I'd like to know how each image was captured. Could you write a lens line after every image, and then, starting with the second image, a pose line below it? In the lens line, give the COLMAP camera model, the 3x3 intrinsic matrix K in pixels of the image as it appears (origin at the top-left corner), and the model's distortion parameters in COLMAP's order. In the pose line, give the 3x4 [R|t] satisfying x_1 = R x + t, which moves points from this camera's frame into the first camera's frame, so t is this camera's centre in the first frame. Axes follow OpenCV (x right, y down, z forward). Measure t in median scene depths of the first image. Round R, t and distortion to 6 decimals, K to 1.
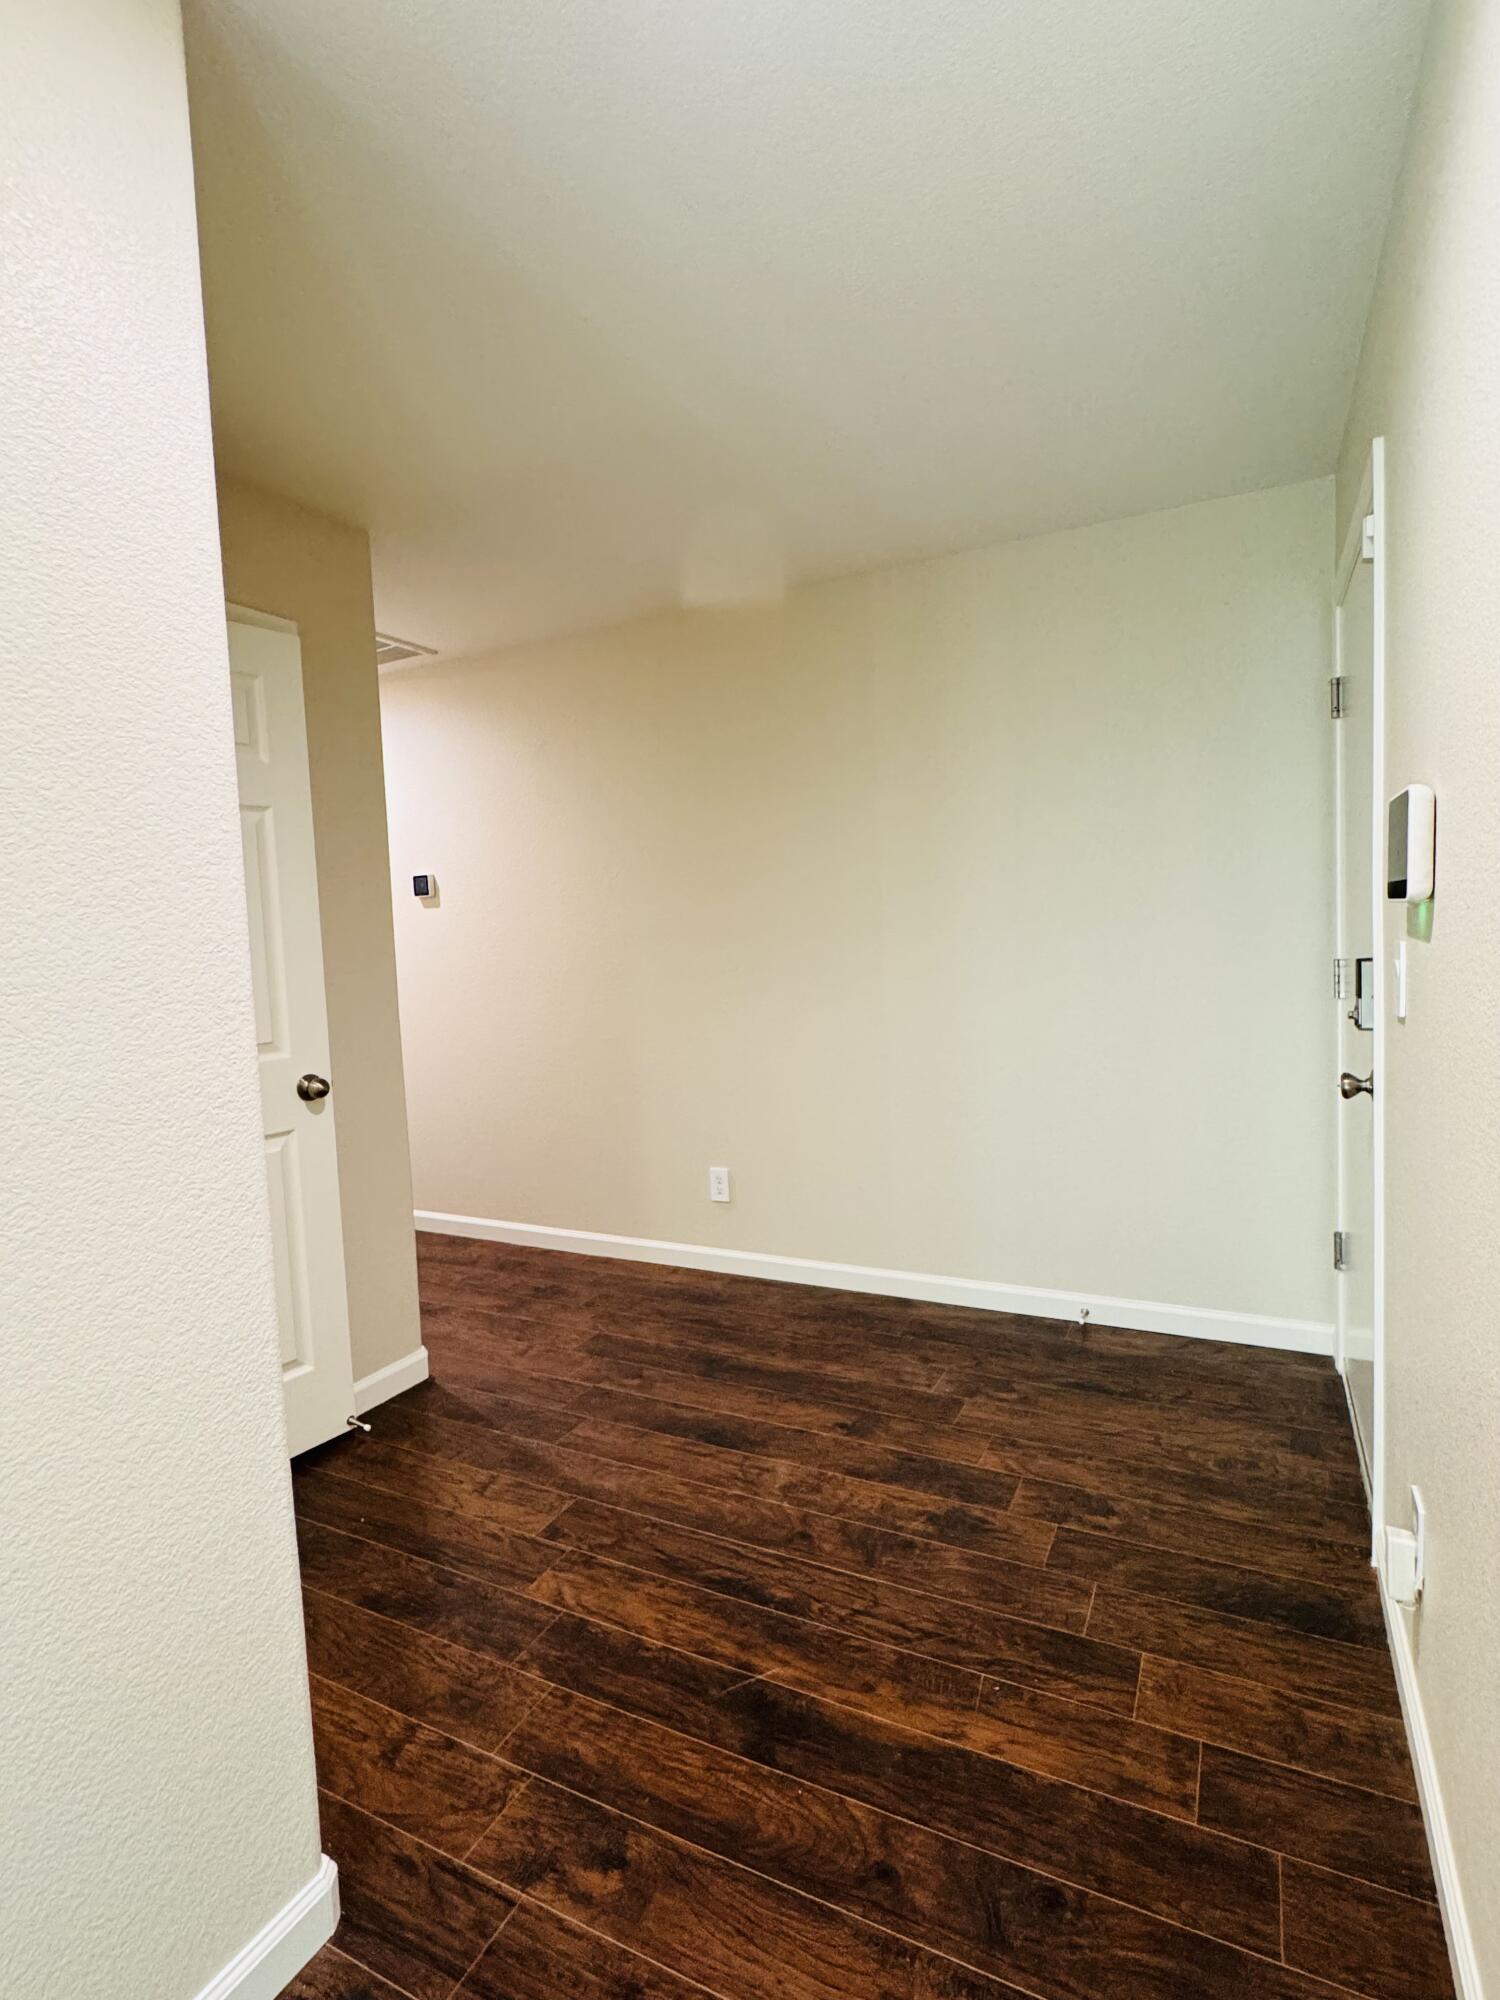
lens RADIAL K [[983.8, 0, 743.6], [0, 983.8, 1004.7], [0, 0, 1]] dist [-0.005060, 0.001631]
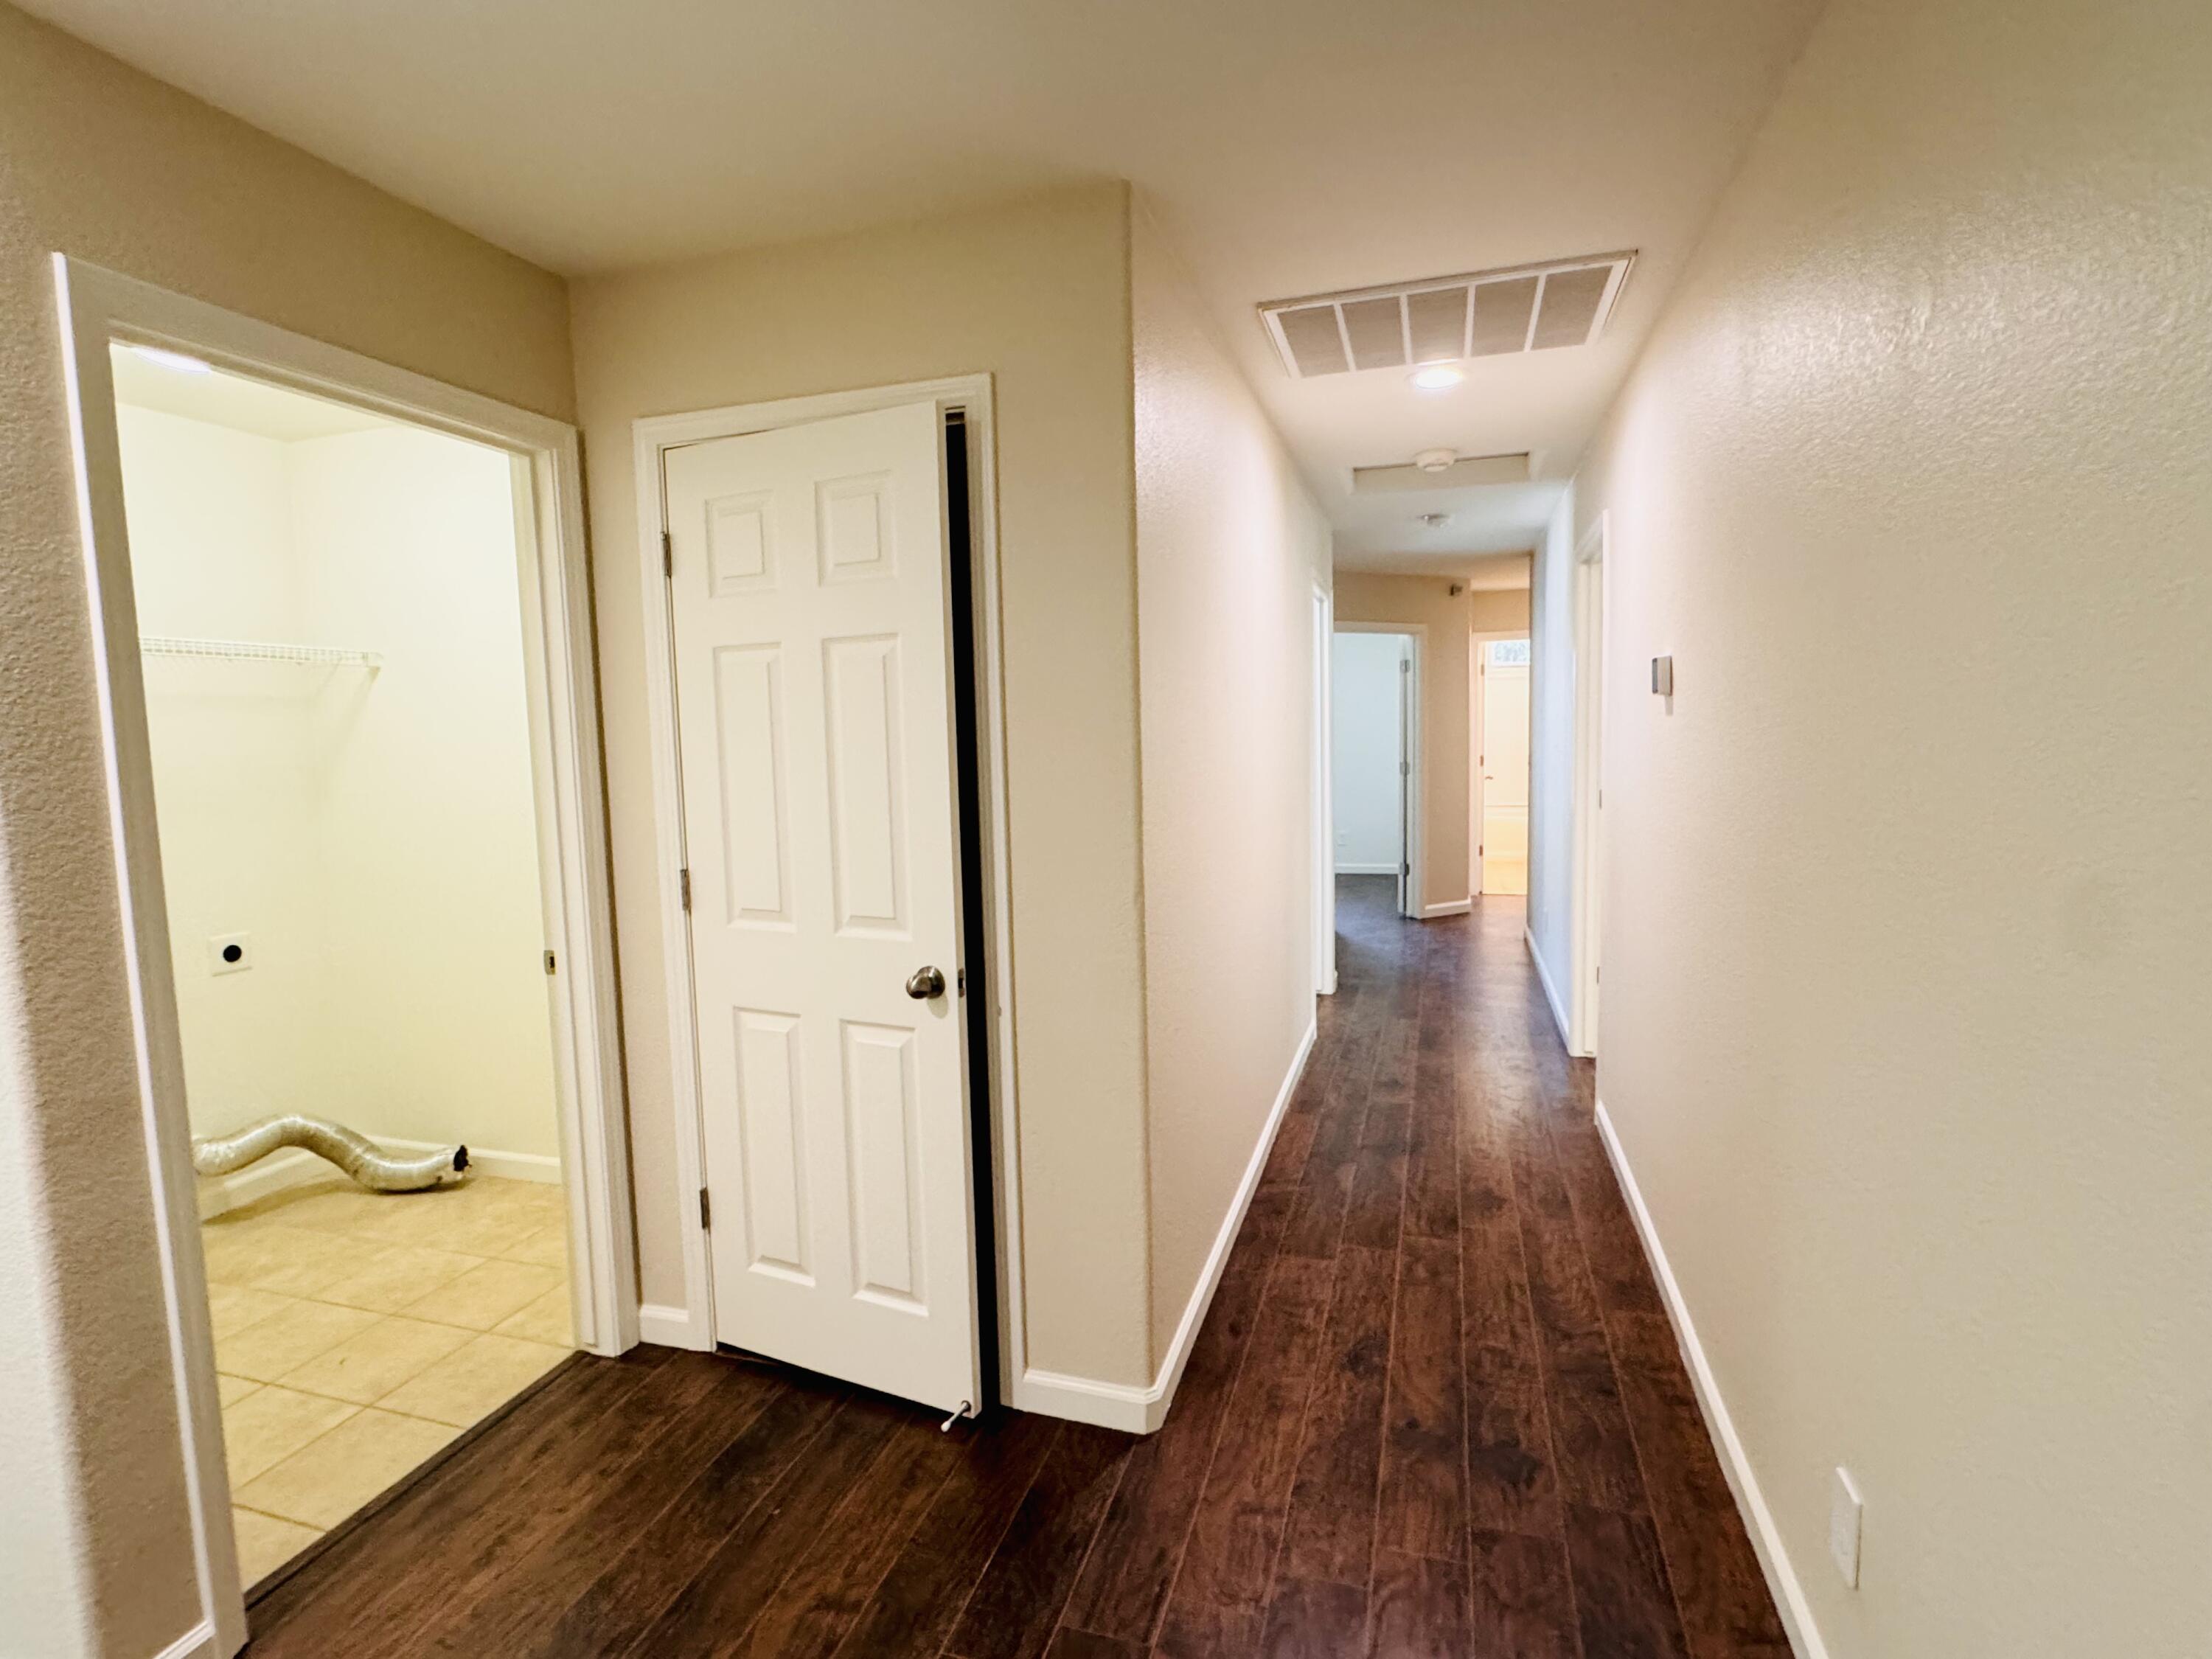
lens RADIAL K [[1088.1, 0, 1100.9], [0, 1088.1, 841.1], [0, 0, 1]] dist [-0.005060, 0.001631]
pose [[0.177593, 0.139364, -0.974186, 0.309159], [-0.064364, 0.989447, 0.129814, -0.110064], [0.981997, 0.039648, 0.184689, 0.710606]]
